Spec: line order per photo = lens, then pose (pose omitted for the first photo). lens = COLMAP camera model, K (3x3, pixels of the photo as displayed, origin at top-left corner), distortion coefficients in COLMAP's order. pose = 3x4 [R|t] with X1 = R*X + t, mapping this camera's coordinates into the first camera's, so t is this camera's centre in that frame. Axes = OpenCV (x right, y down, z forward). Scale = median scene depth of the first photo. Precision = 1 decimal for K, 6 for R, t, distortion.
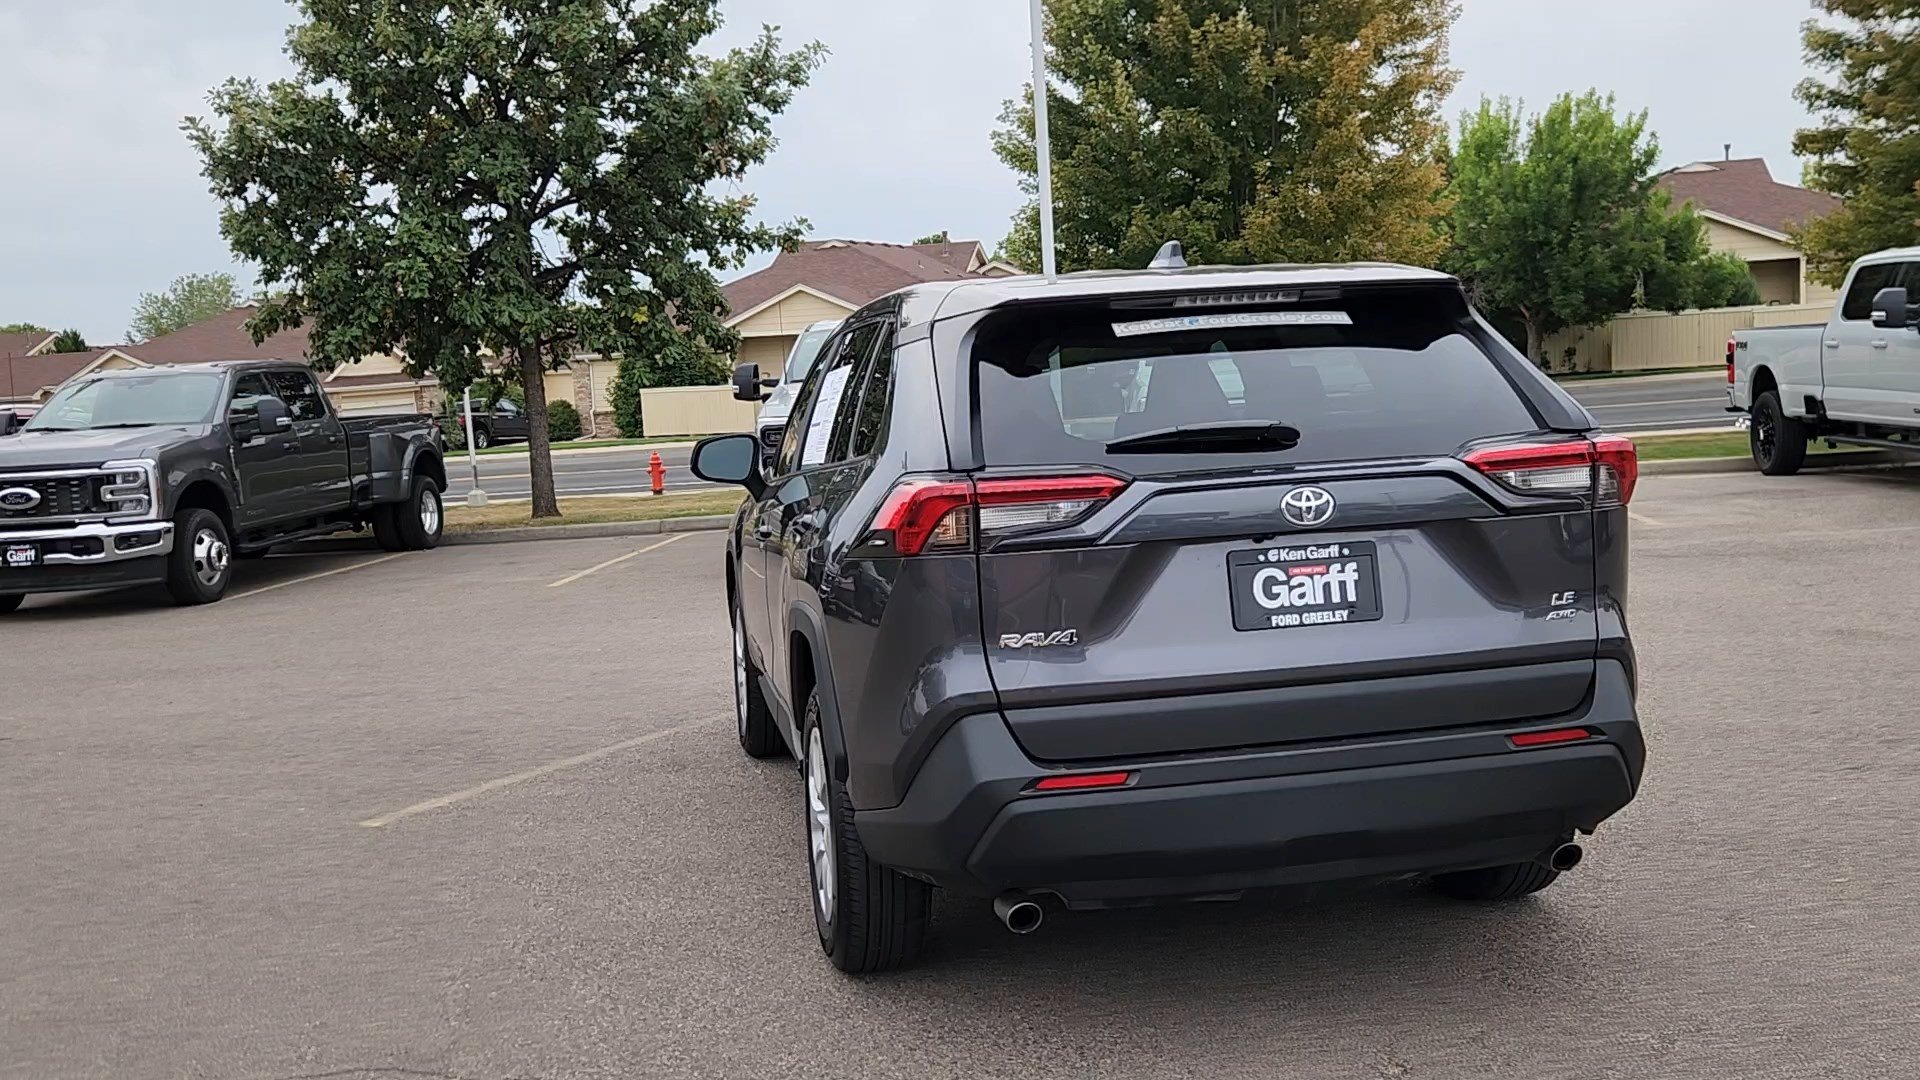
lens RADIAL K [[1781.5, 0, 944.1], [0, 1781.5, 545.0], [0, 0, 1]] dist [0.029348, 0.000000]
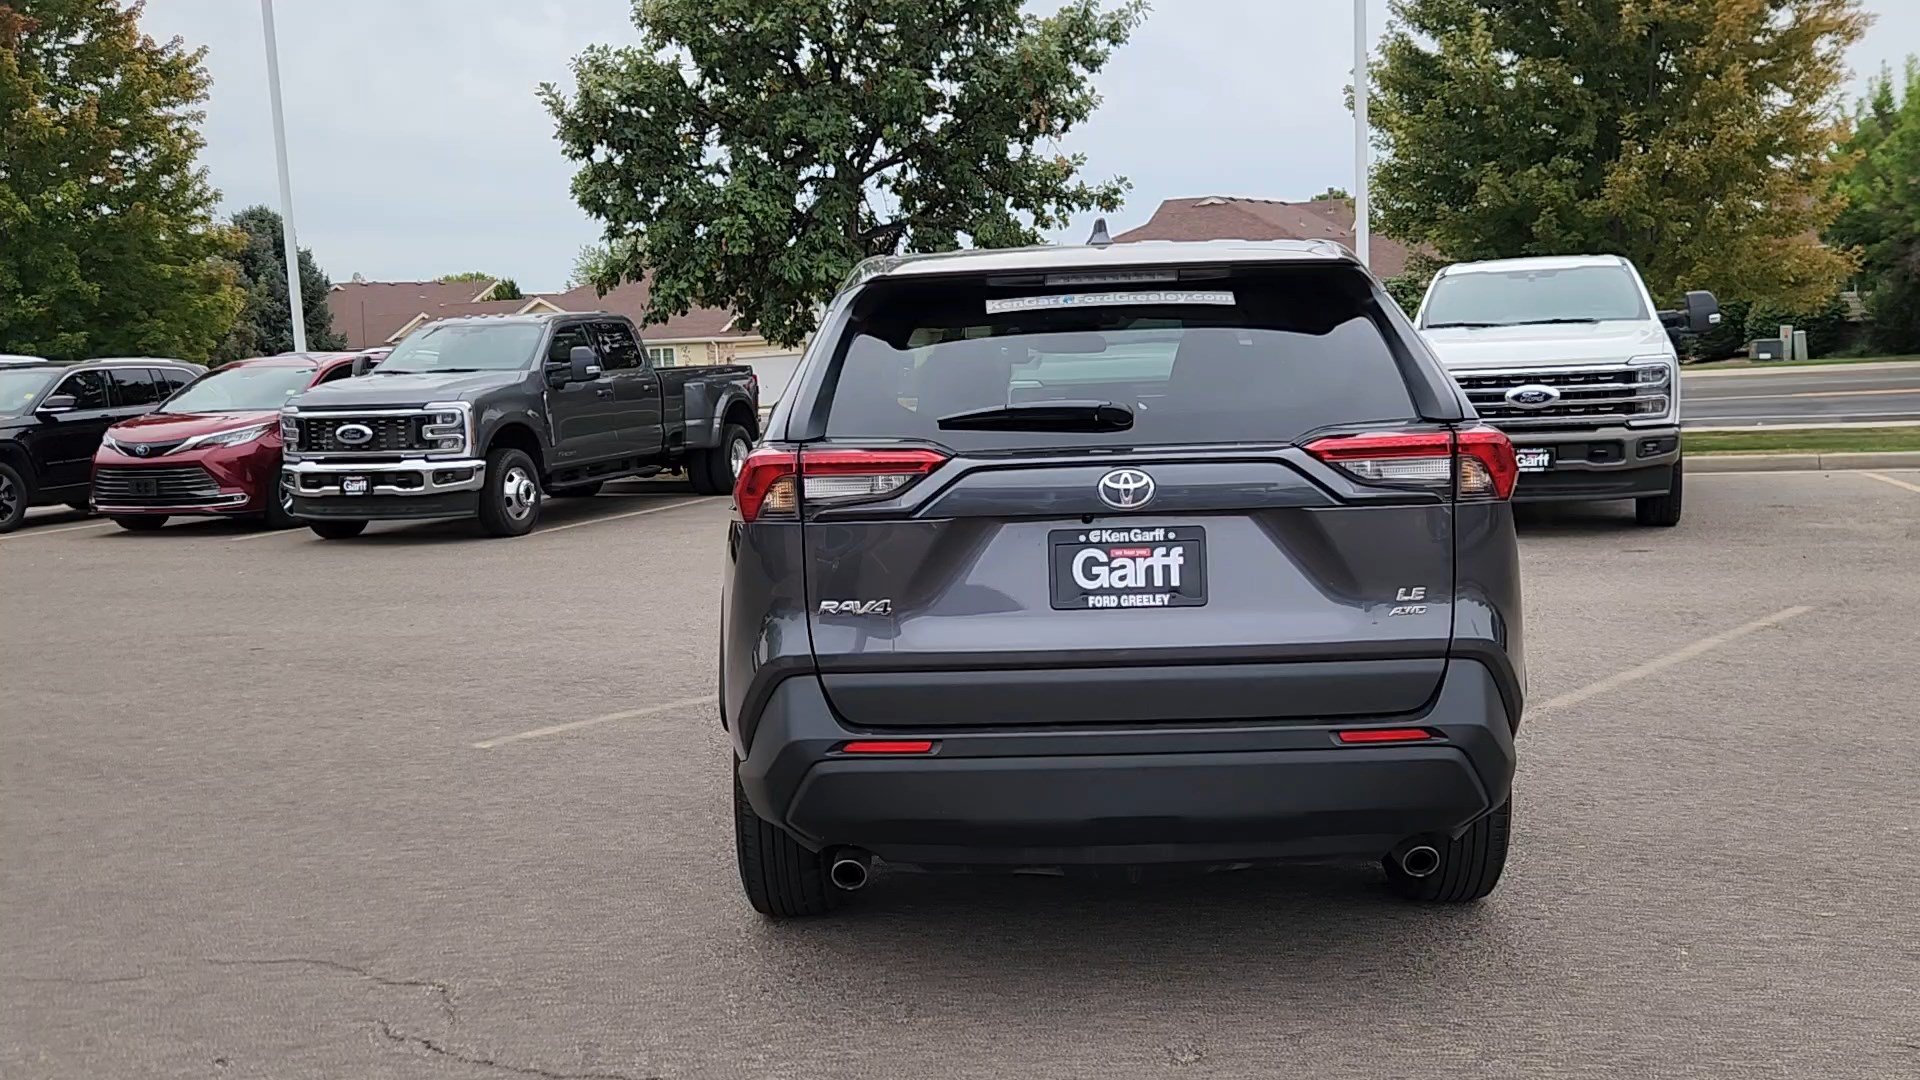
lens RADIAL K [[1781.5, 0, 948.6], [0, 1781.5, 548.7], [0, 0, 1]] dist [0.029348, 0.000000]
pose [[0.975531, 0.046115, -0.214970, 0.081638], [-0.040509, 0.998716, 0.030413, -0.003649], [0.216097, -0.020960, 0.976147, 0.001248]]
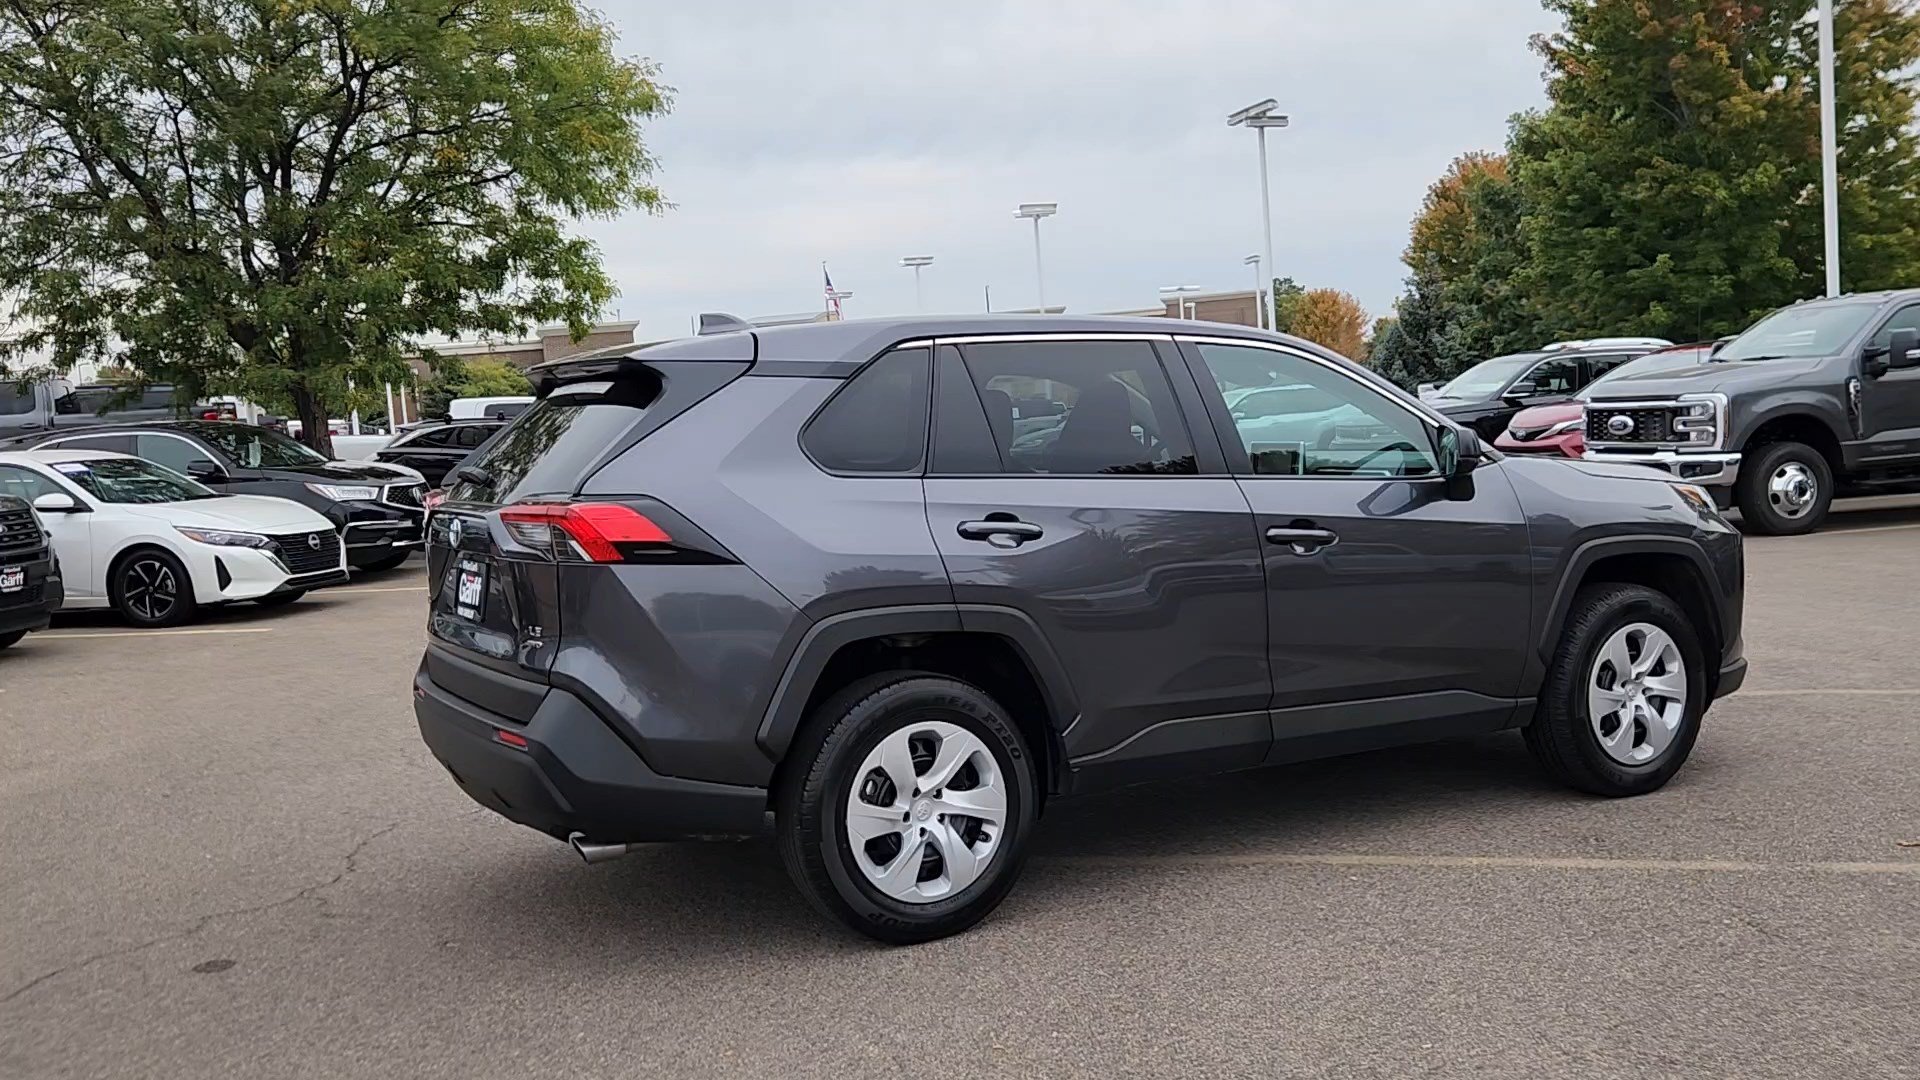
lens RADIAL K [[1781.5, 0, 944.6], [0, 1781.5, 548.4], [0, 0, 1]] dist [0.029348, 0.000000]
pose [[0.320941, 0.116349, -0.939925, 0.414992], [-0.052451, 0.993086, 0.105020, -0.044494], [0.945646, 0.015595, 0.324825, 0.229881]]
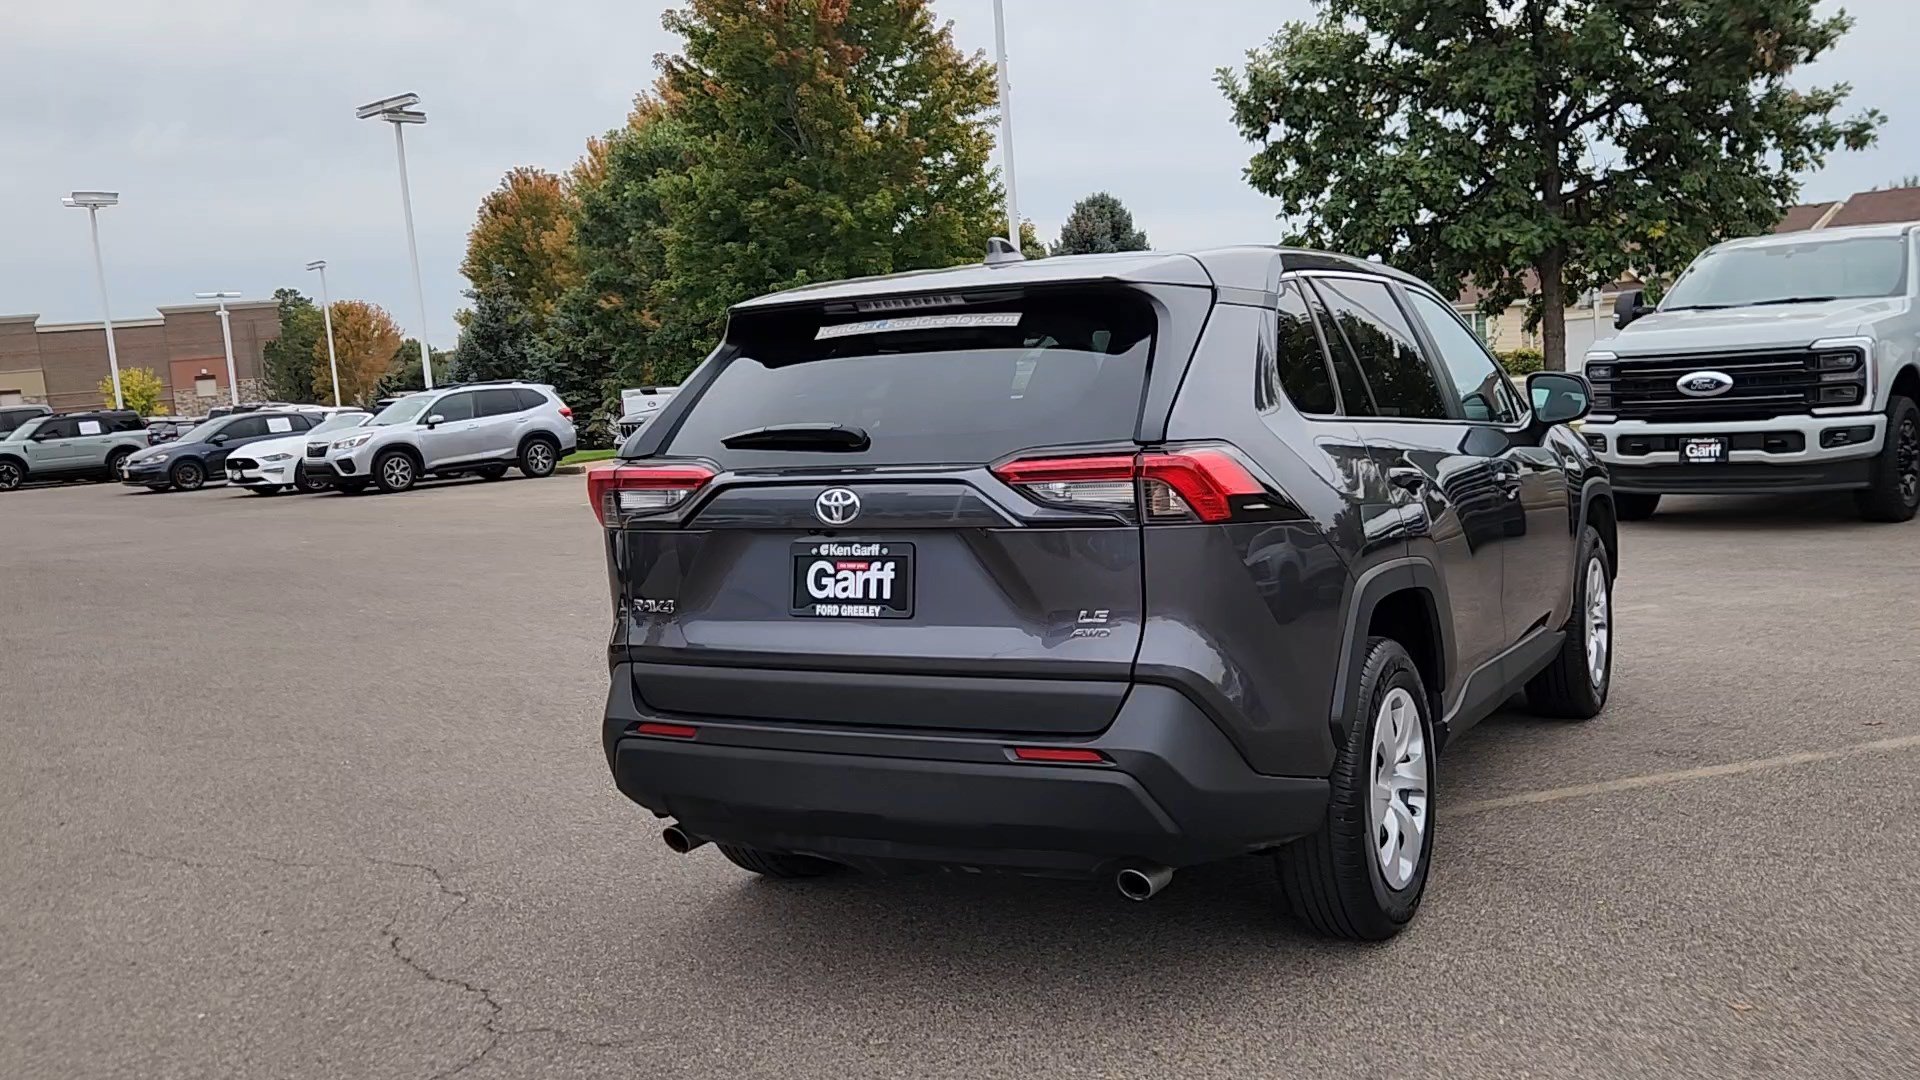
lens RADIAL K [[1781.5, 0, 945.6], [0, 1781.5, 551.3], [0, 0, 1]] dist [0.029348, 0.000000]
pose [[0.768341, 0.077447, -0.635338, 0.236608], [-0.042117, 0.996619, 0.070553, -0.018486], [0.638654, -0.027450, 0.769004, 0.055149]]
